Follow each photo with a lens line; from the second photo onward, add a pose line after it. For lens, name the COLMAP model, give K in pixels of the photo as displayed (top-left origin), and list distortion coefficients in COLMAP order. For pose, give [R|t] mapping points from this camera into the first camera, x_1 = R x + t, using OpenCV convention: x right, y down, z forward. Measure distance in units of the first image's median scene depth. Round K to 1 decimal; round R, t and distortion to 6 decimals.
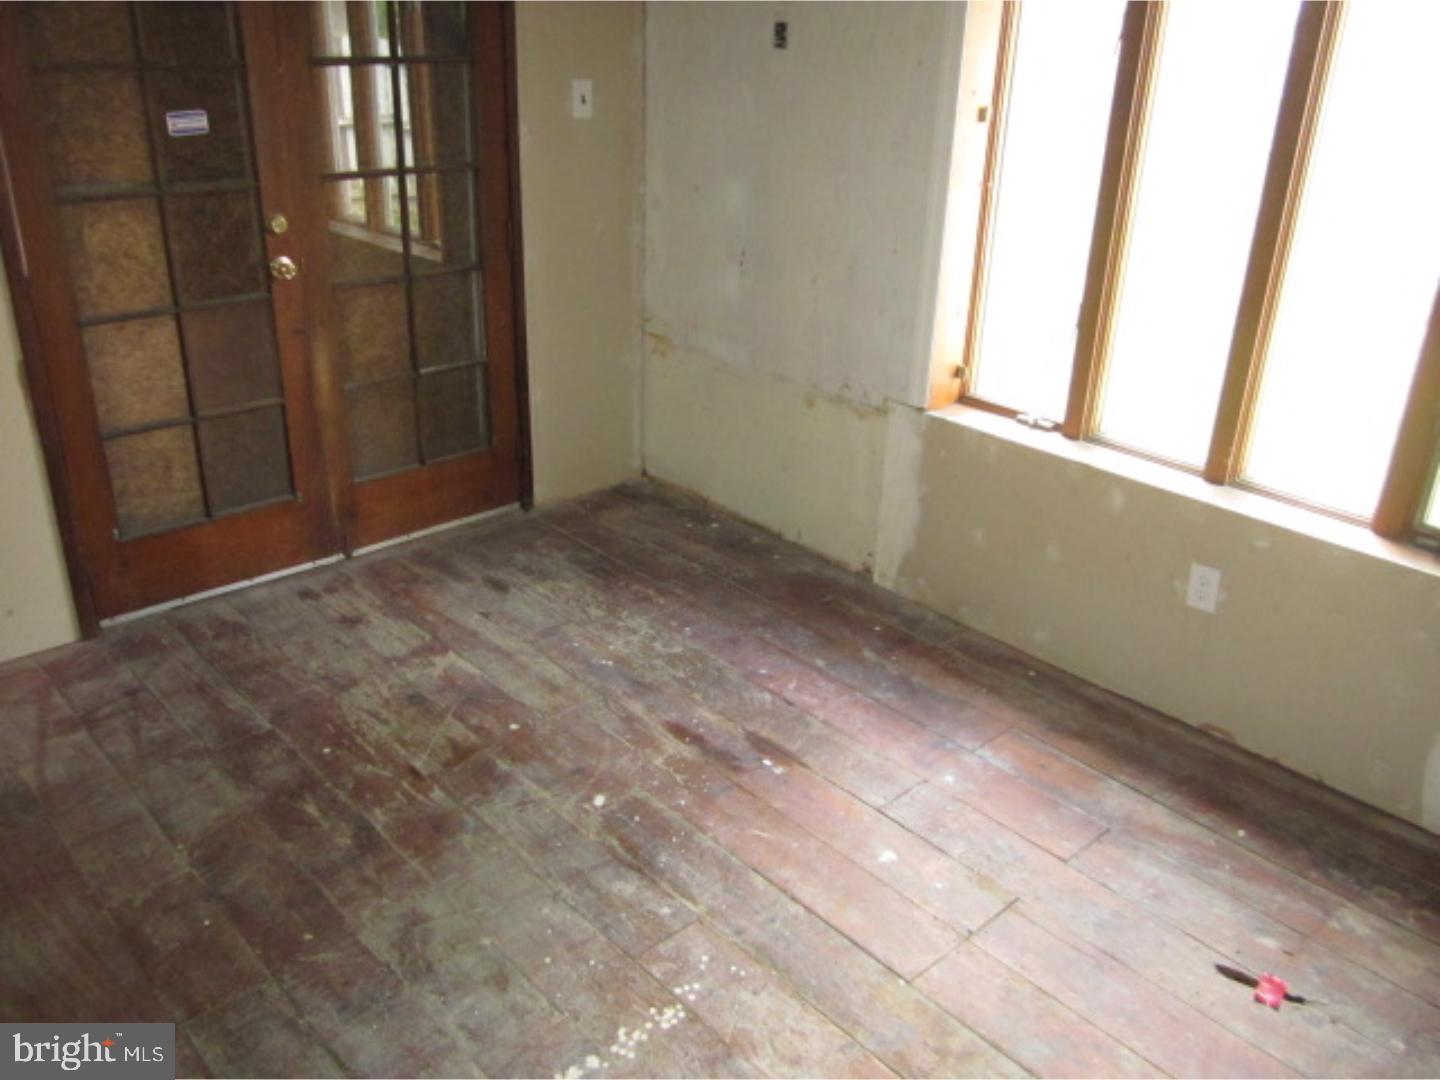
lens RADIAL K [[1172.3, 0, 720.0], [0, 1172.3, 540.0], [0, 0, 1]] dist [-0.061087, 0.015345]
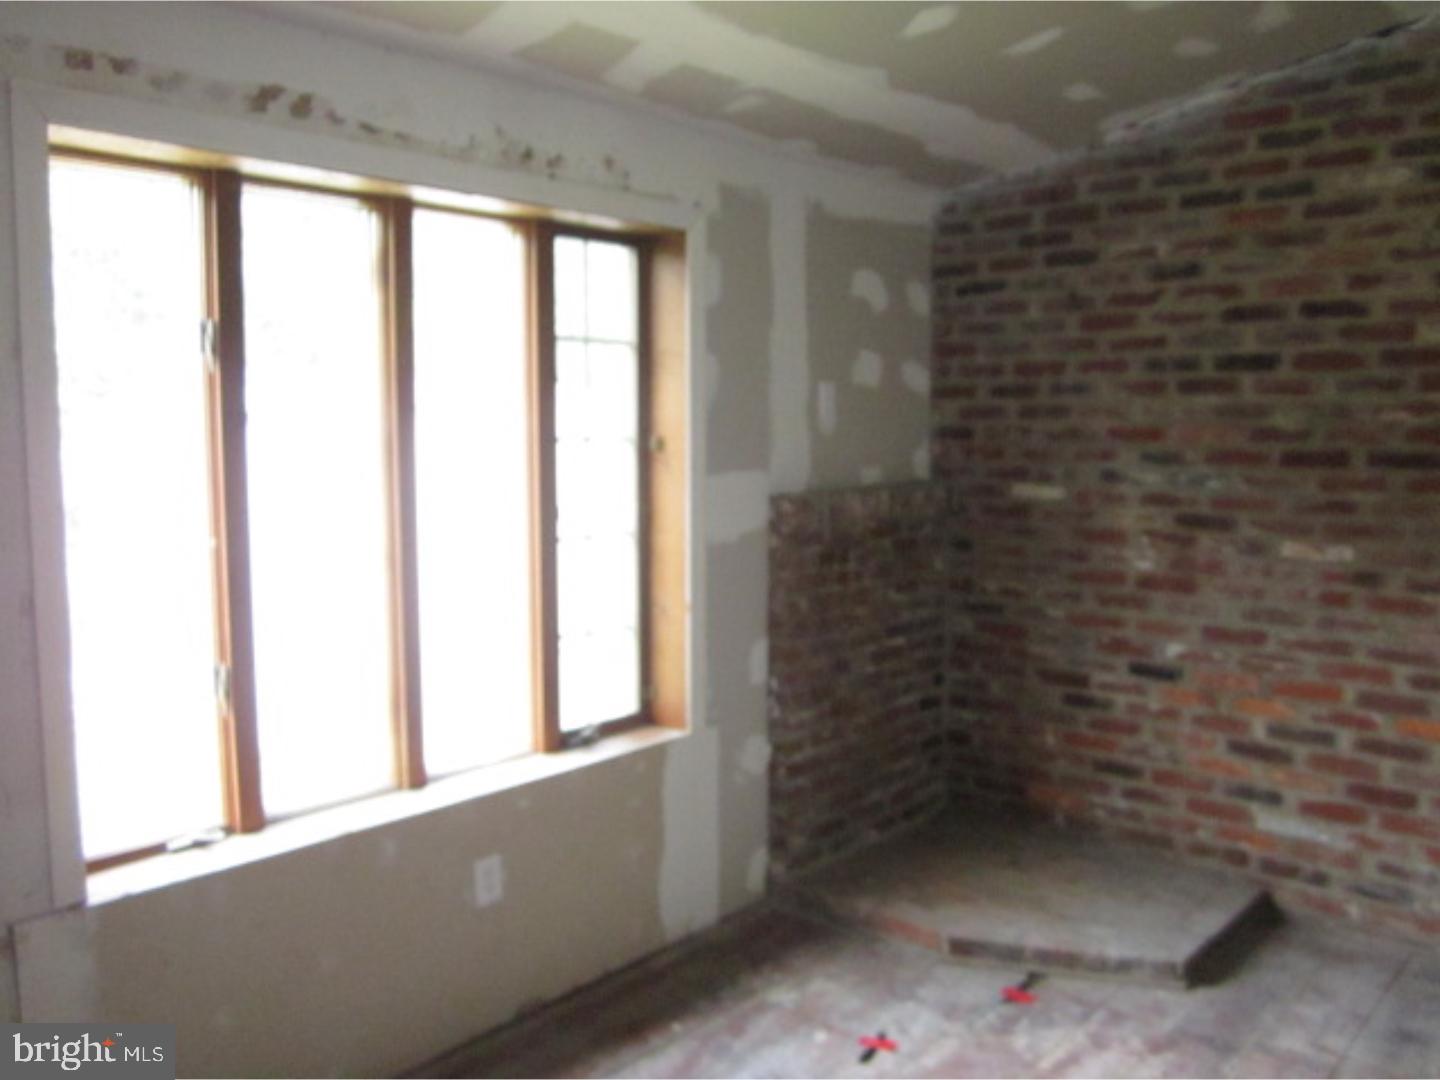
lens RADIAL K [[1172.3, 0, 720.0], [0, 1172.3, 540.0], [0, 0, 1]] dist [-0.061087, 0.015345]
pose [[-0.110781, -0.128653, 0.985483, -0.515088], [0.410154, 0.897287, 0.163246, -0.287757], [-0.905263, 0.422284, -0.046635, 0.747081]]
